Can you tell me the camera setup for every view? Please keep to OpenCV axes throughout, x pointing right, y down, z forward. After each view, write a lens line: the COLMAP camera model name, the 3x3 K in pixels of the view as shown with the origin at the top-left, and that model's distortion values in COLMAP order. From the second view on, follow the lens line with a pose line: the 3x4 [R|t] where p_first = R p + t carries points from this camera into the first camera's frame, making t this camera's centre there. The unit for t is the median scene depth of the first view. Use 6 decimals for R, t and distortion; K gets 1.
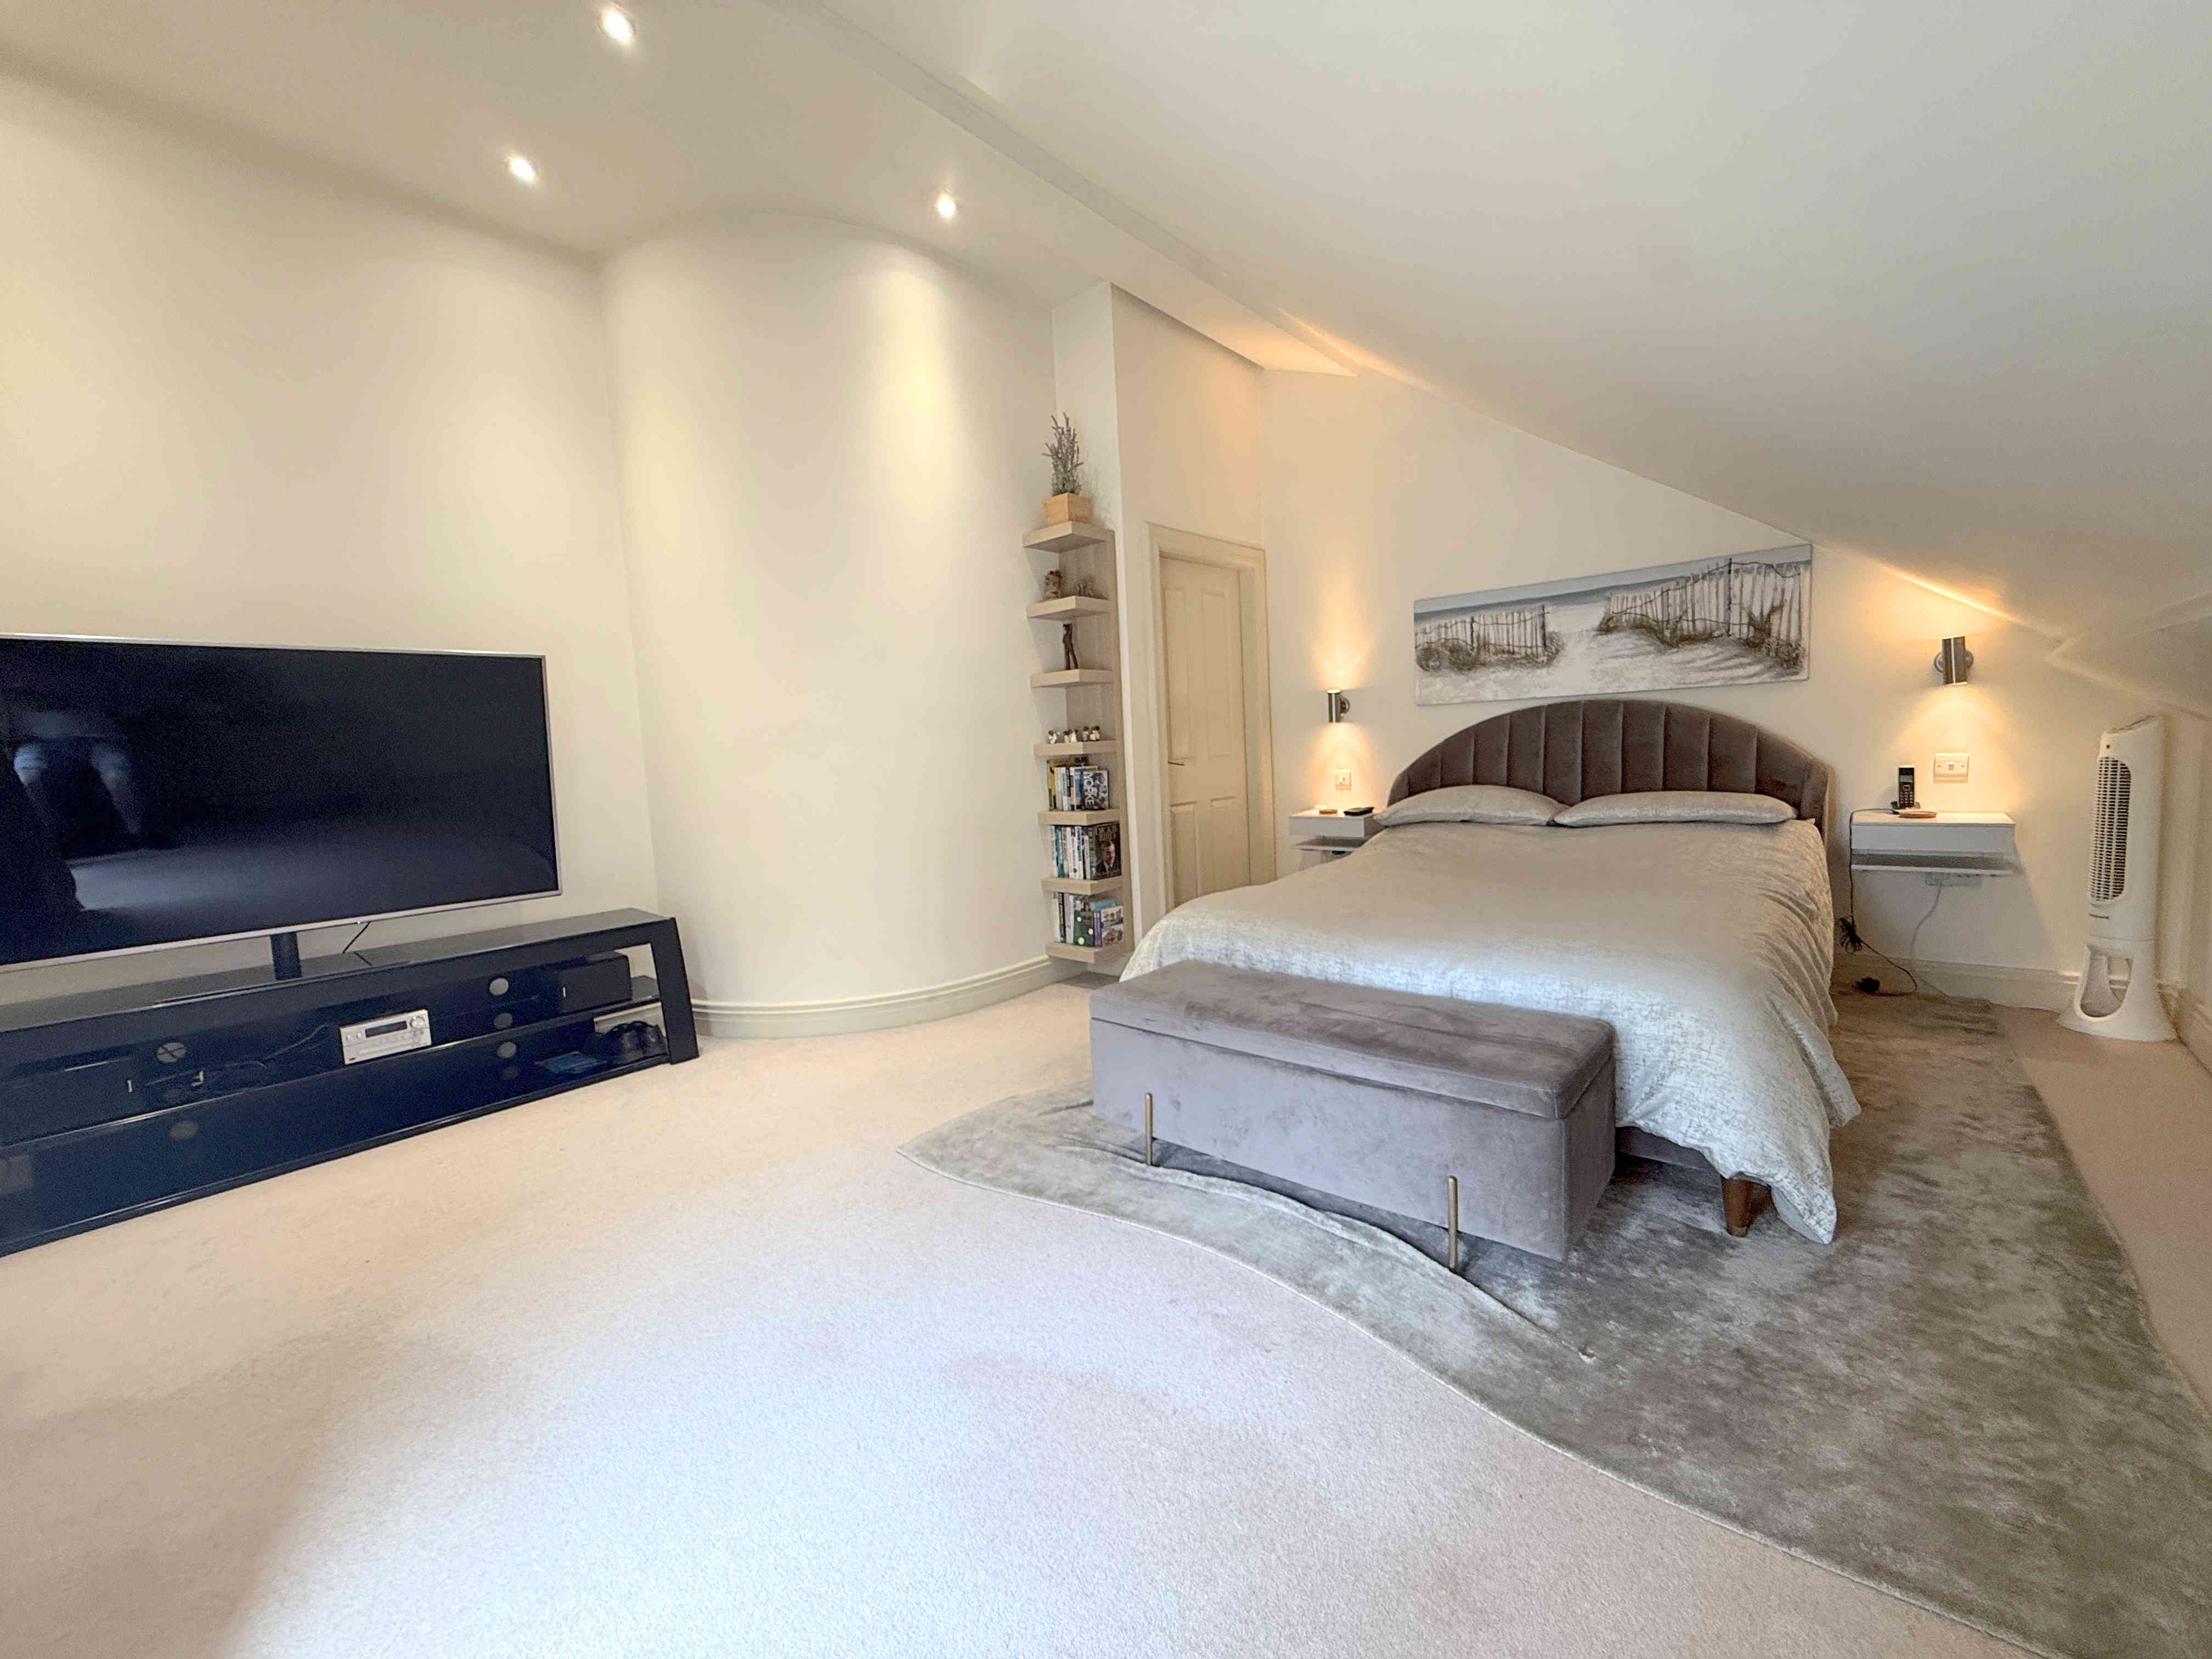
lens RADIAL K [[878.7, 0, 1099.5], [0, 878.7, 834.0], [0, 0, 1]] dist [0.001615, 0.000124]
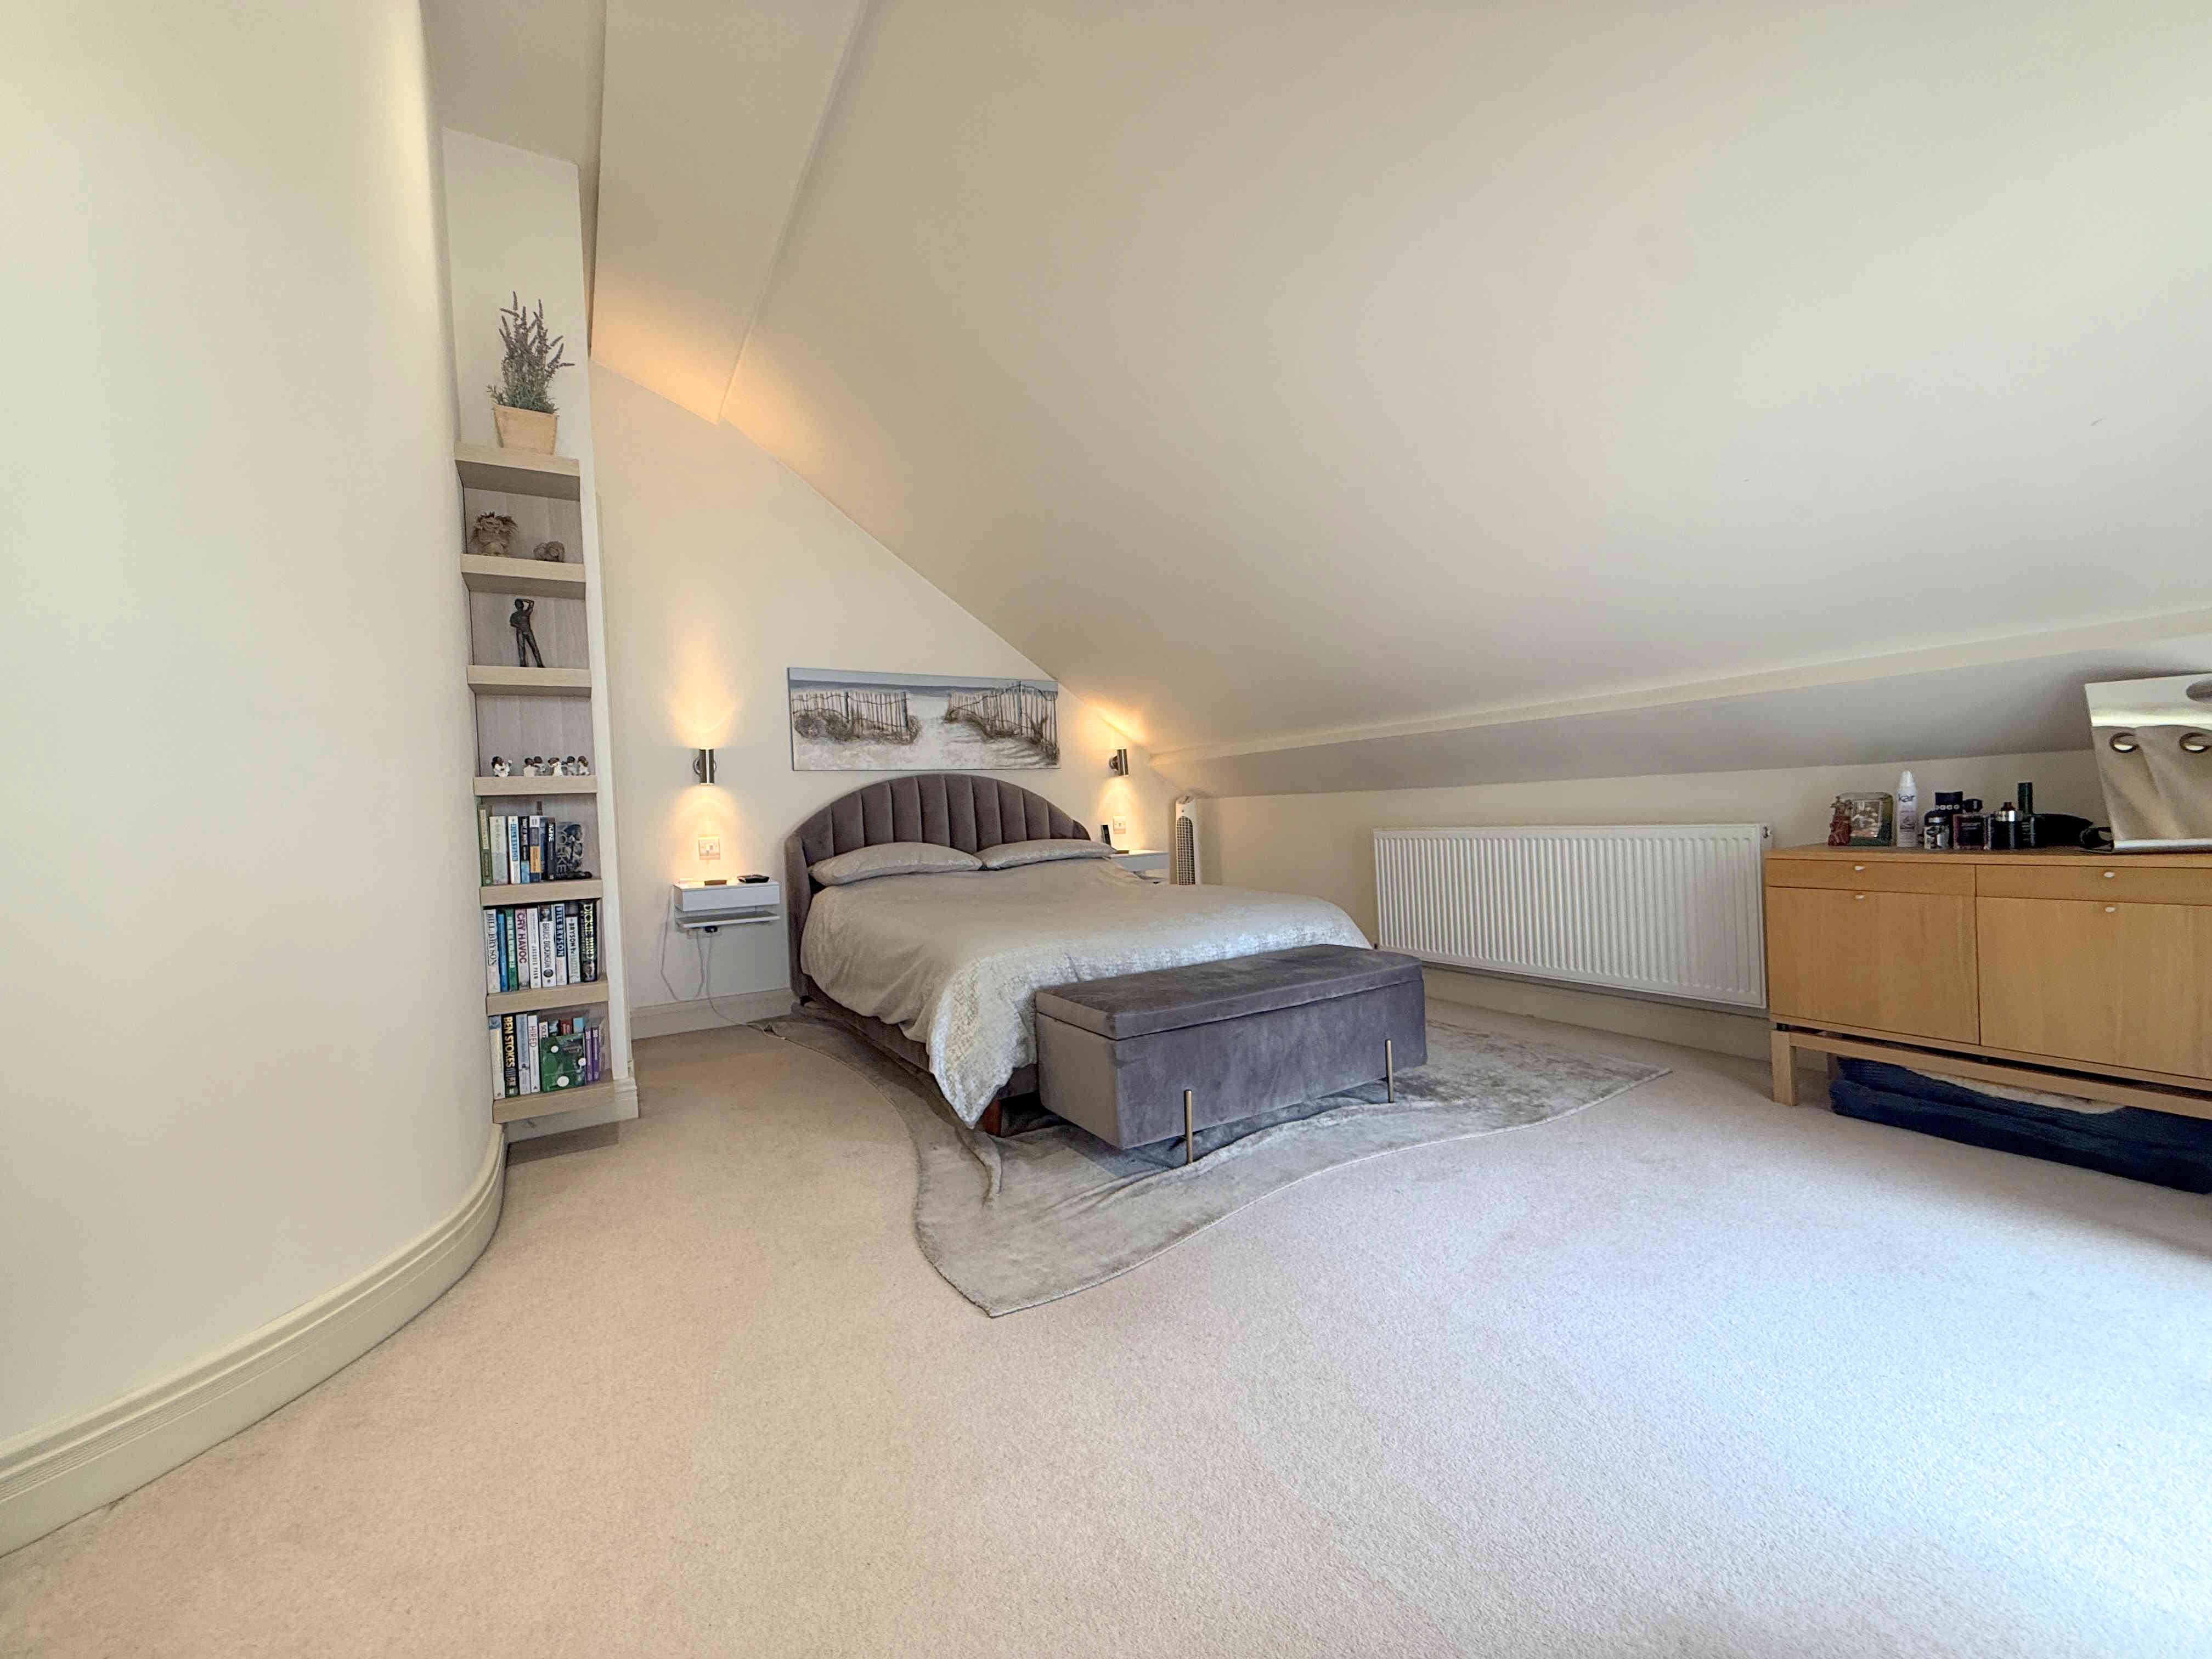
lens RADIAL K [[878.7, 0, 1095.3], [0, 878.7, 827.7], [0, 0, 1]] dist [0.001615, 0.000124]
pose [[0.312468, 0.022337, 0.949666, -0.531924], [0.120741, 0.990681, -0.063029, 0.025553], [-0.942224, 0.134358, 0.306859, 0.418920]]
